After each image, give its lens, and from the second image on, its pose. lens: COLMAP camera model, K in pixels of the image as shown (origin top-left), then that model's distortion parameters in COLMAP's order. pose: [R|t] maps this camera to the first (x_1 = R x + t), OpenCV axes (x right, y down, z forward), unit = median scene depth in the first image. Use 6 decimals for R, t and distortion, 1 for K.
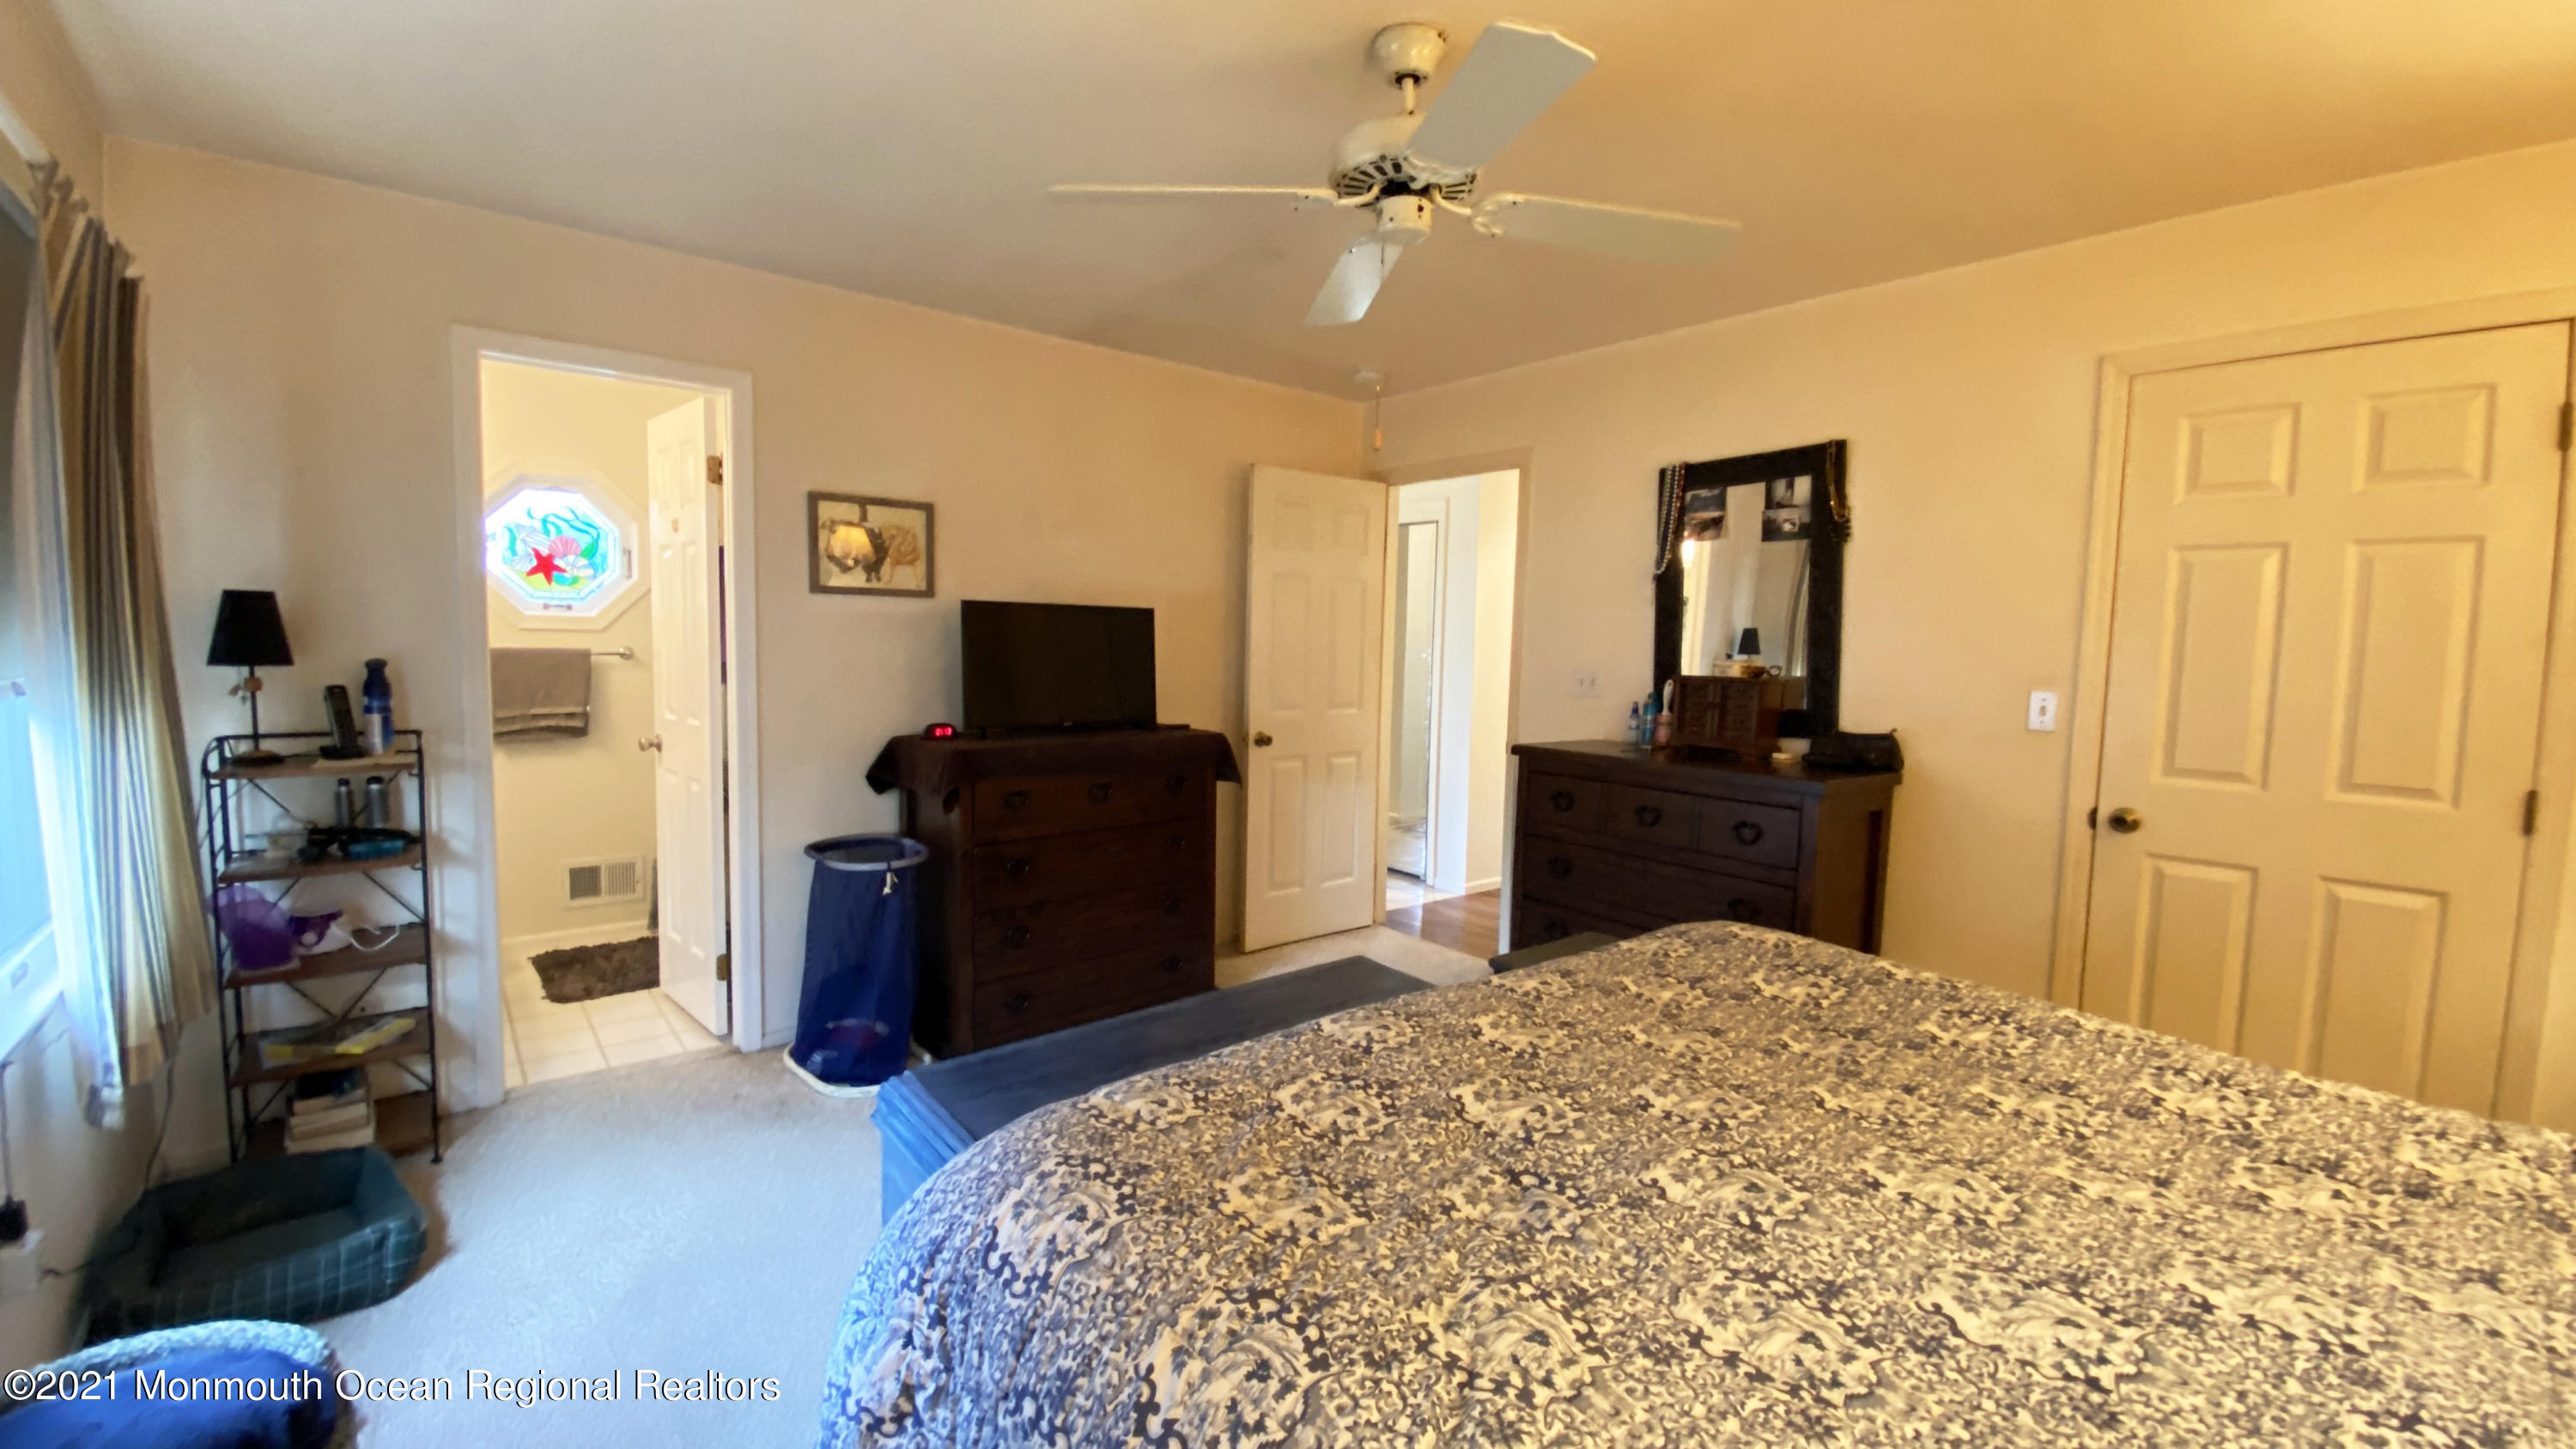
lens RADIAL K [[1014.8, 0, 1281.9], [0, 1014.8, 721.9], [0, 0, 1]] dist [-0.015019, -0.004699]
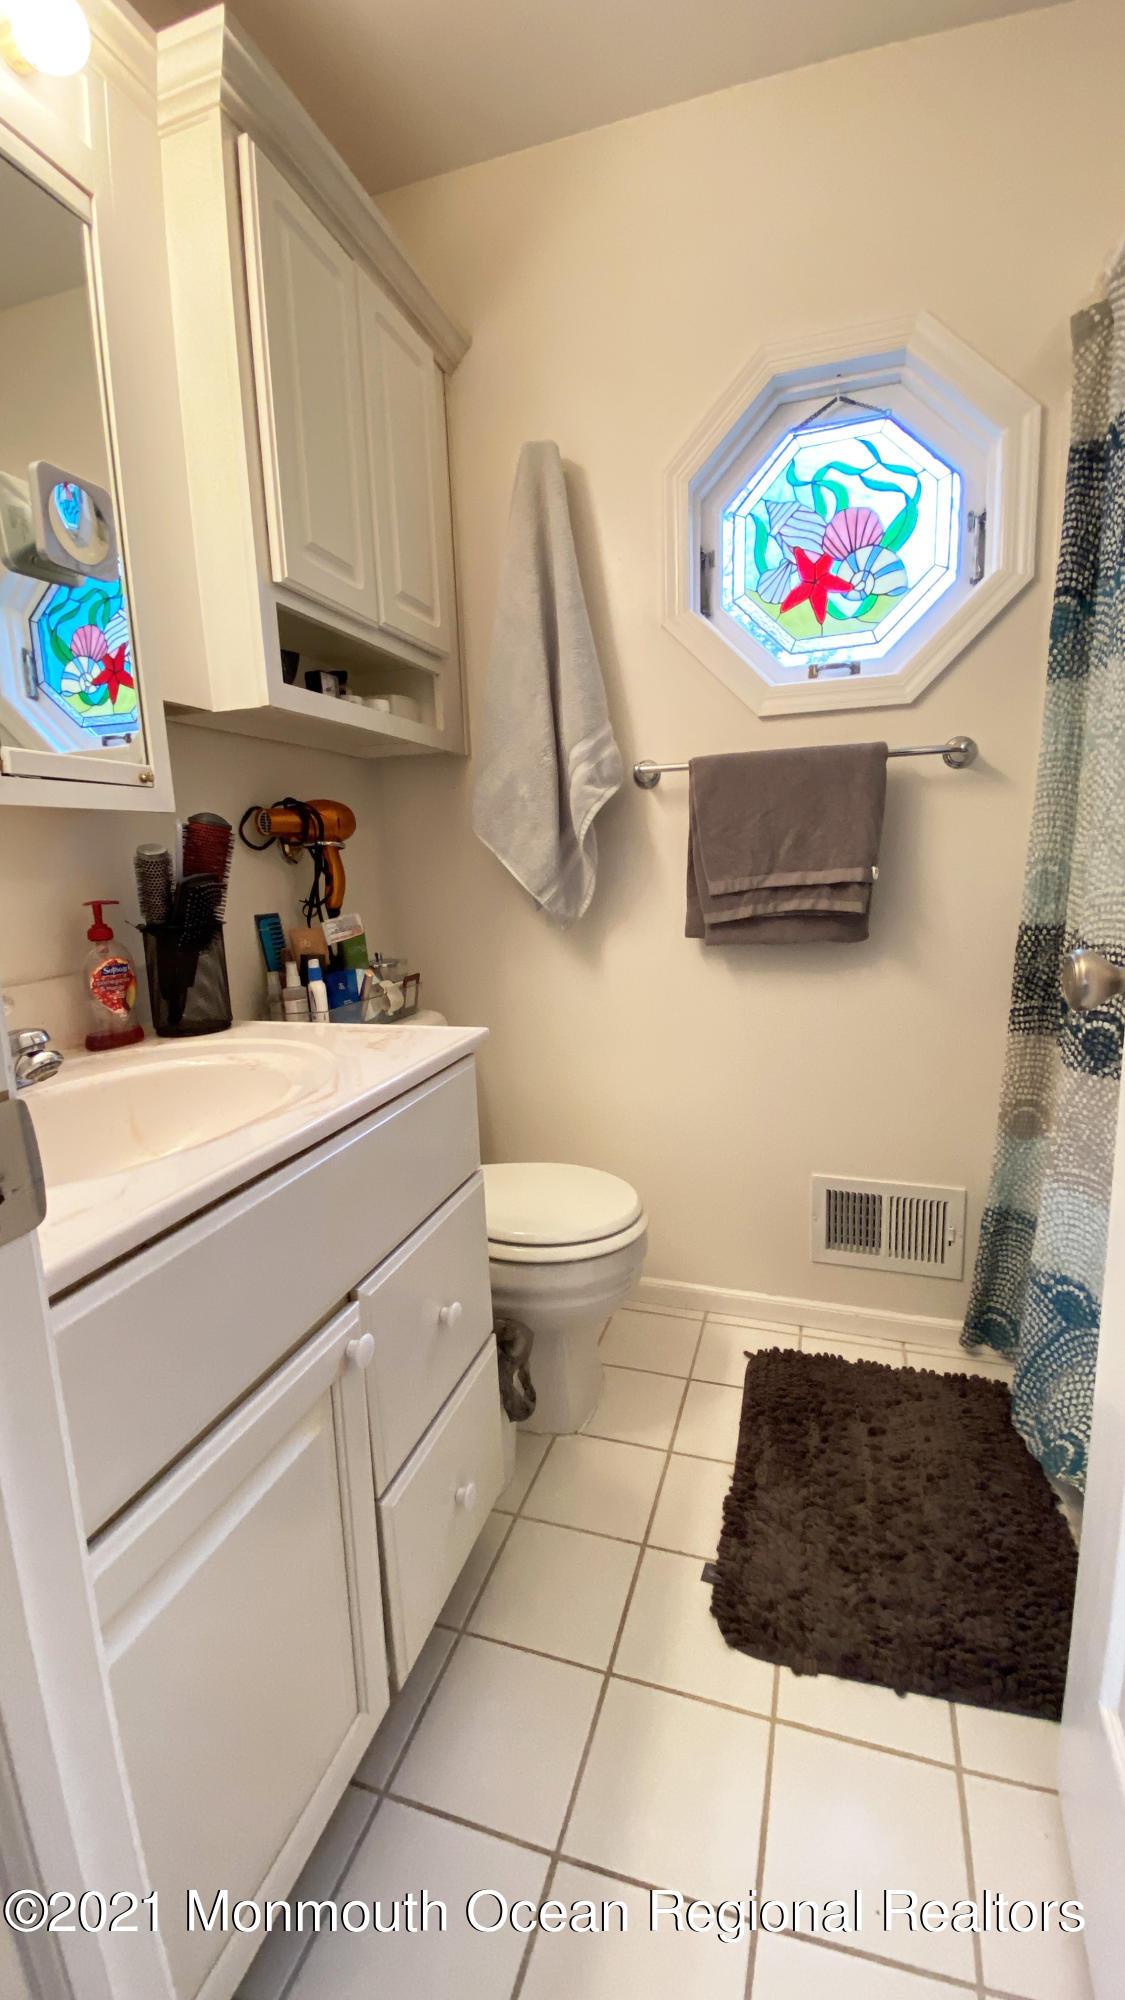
lens RADIAL K [[787.8, 0, 564.2], [0, 787.8, 1001.5], [0, 0, 1]] dist [-0.015019, -0.004699]
pose [[0.512105, 0.106285, -0.852322, -0.451114], [-0.012277, 0.993119, 0.116466, 0.004646], [0.858835, -0.049179, 0.509886, 0.693653]]
